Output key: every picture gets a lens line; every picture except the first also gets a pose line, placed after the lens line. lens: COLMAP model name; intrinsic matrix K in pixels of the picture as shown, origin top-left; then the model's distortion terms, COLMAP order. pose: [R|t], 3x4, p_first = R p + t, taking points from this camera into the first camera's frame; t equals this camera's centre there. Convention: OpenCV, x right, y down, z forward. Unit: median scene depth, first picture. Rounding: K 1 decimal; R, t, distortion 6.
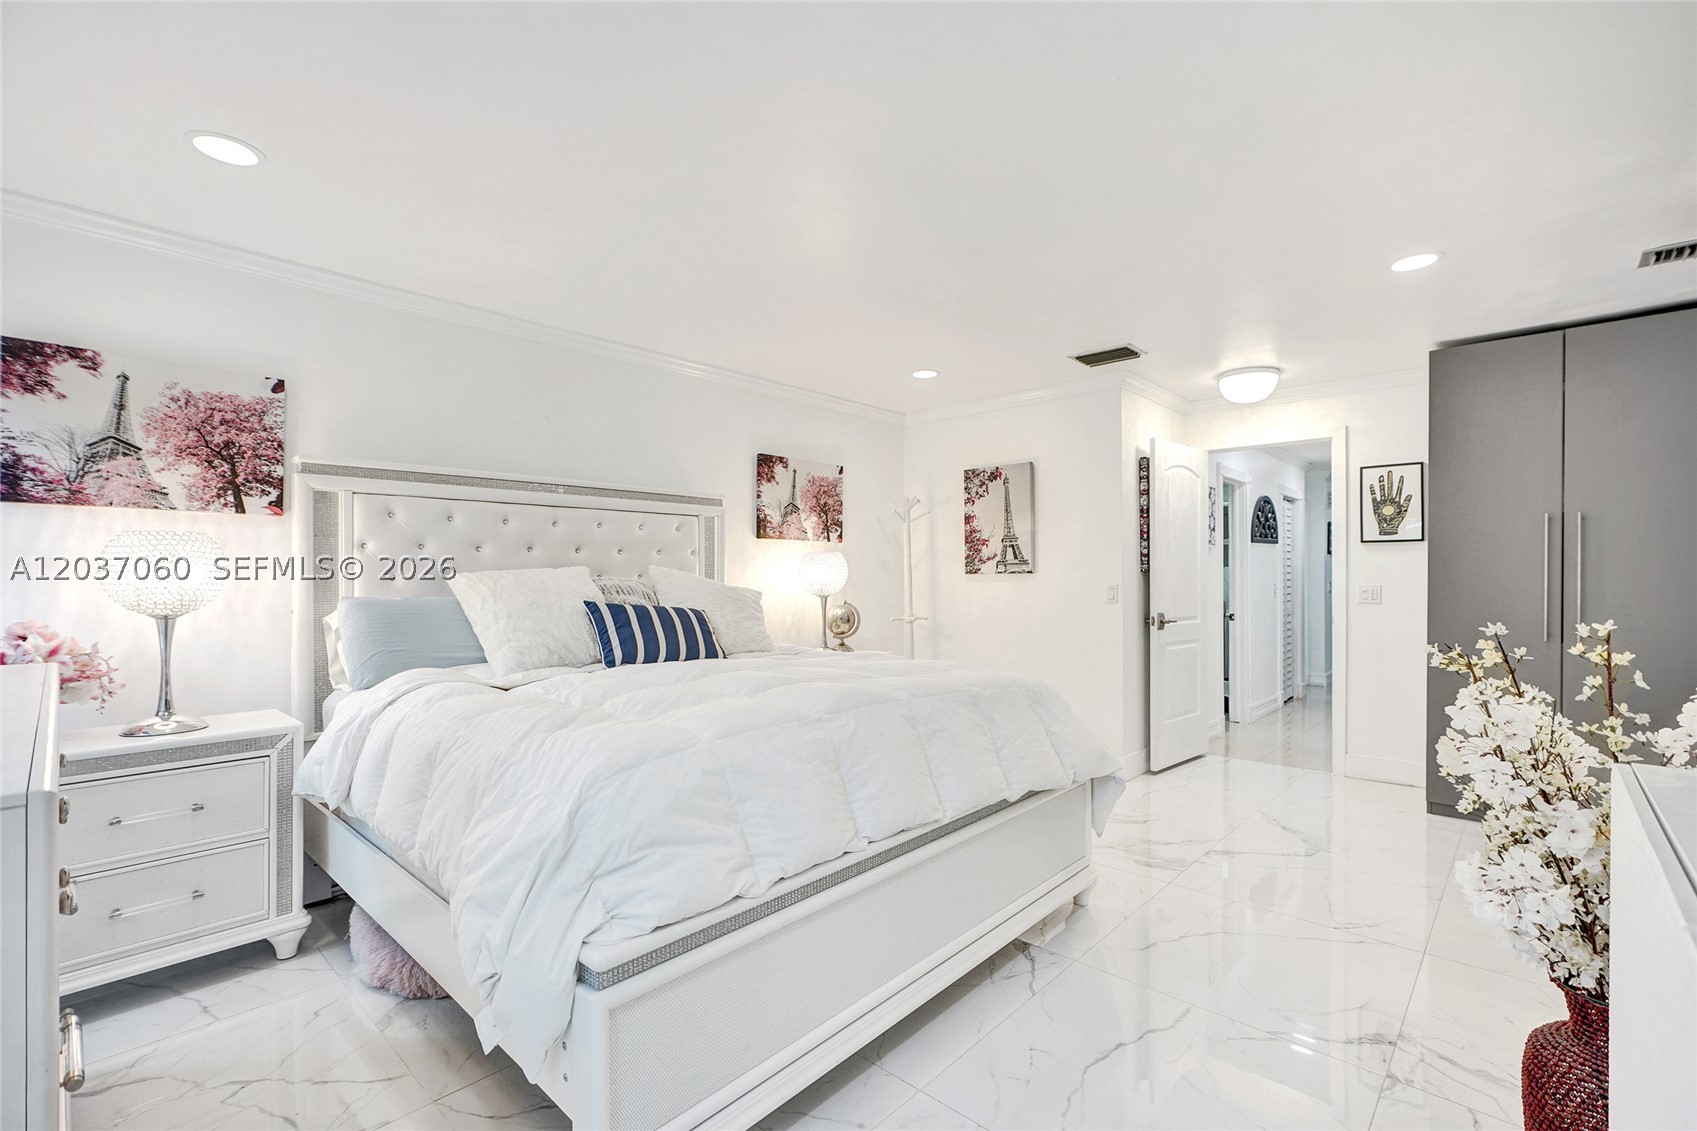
lens RADIAL K [[753.2, 0, 847.7], [0, 753.2, 580.4], [0, 0, 1]] dist [-0.011351, 0.005633]
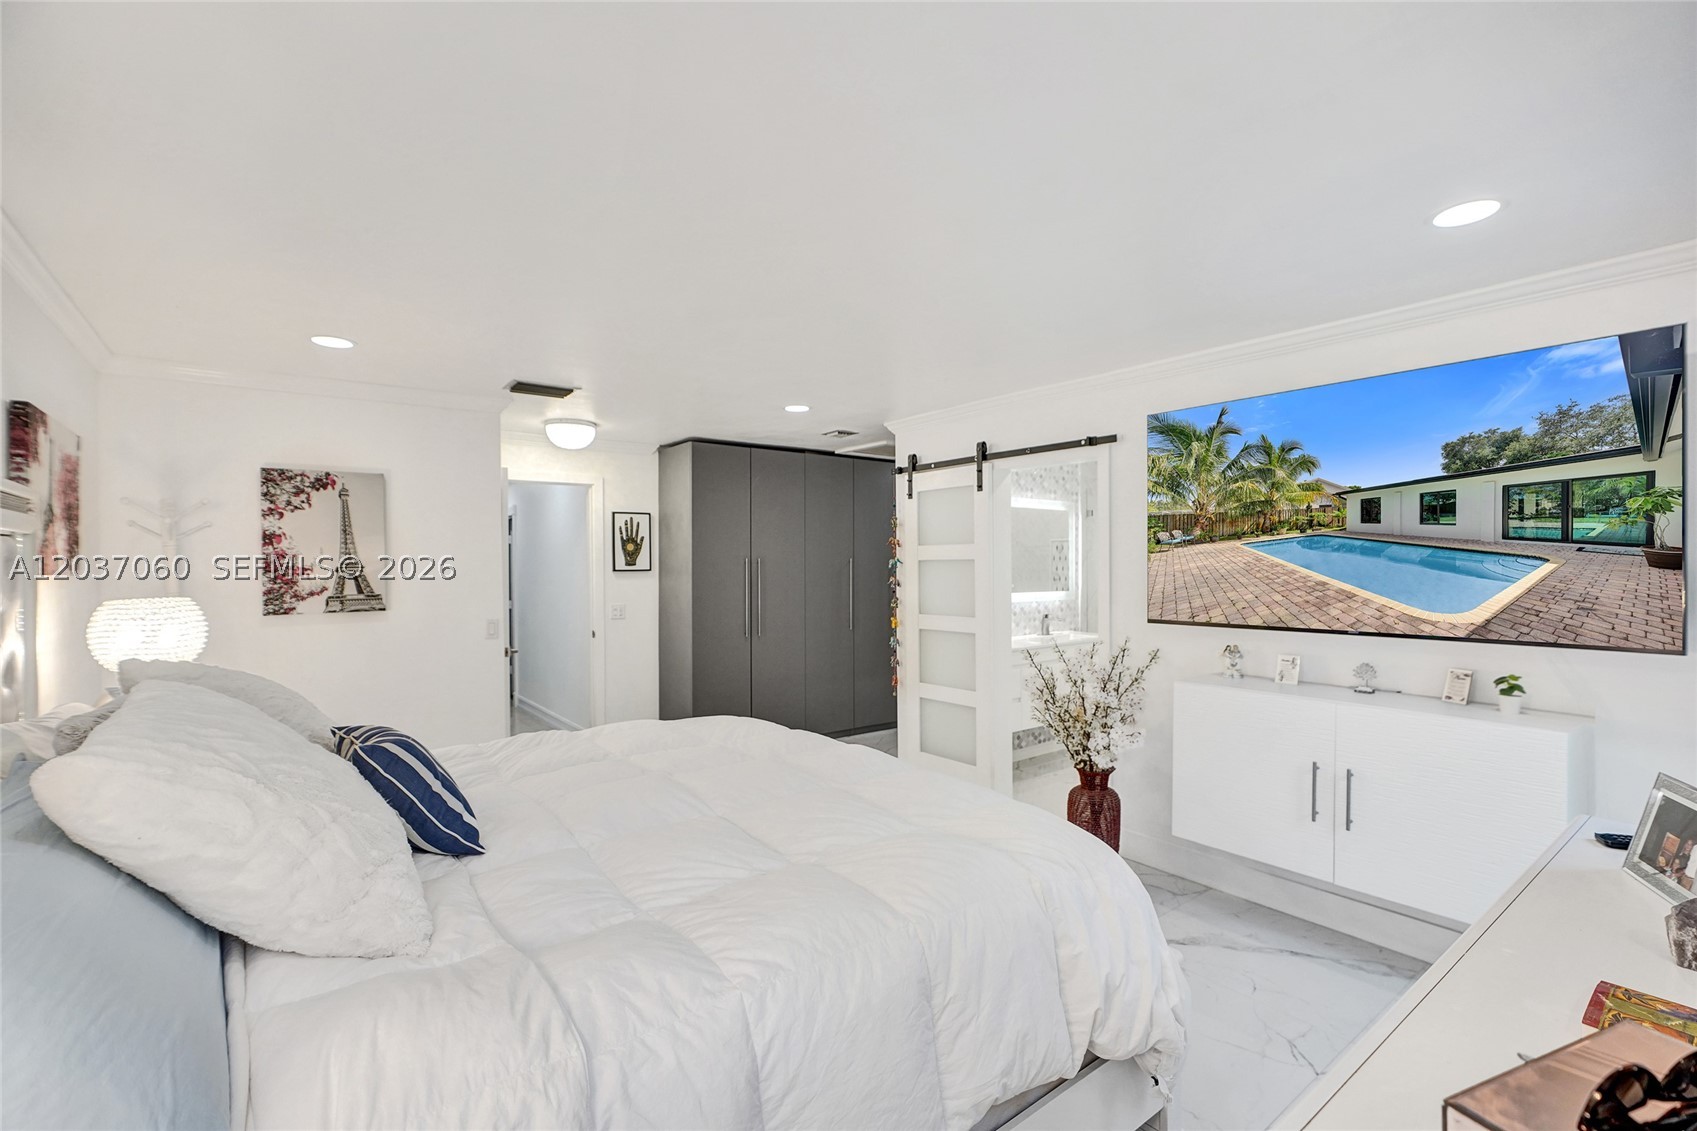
lens RADIAL K [[753.2, 0, 856.4], [0, 753.2, 566.1], [0, 0, 1]] dist [-0.011351, 0.005633]
pose [[0.183533, -0.002164, 0.983011, -0.494286], [0.009470, 0.999955, 0.000433, -0.057562], [-0.982968, 0.009230, 0.183545, 0.378150]]
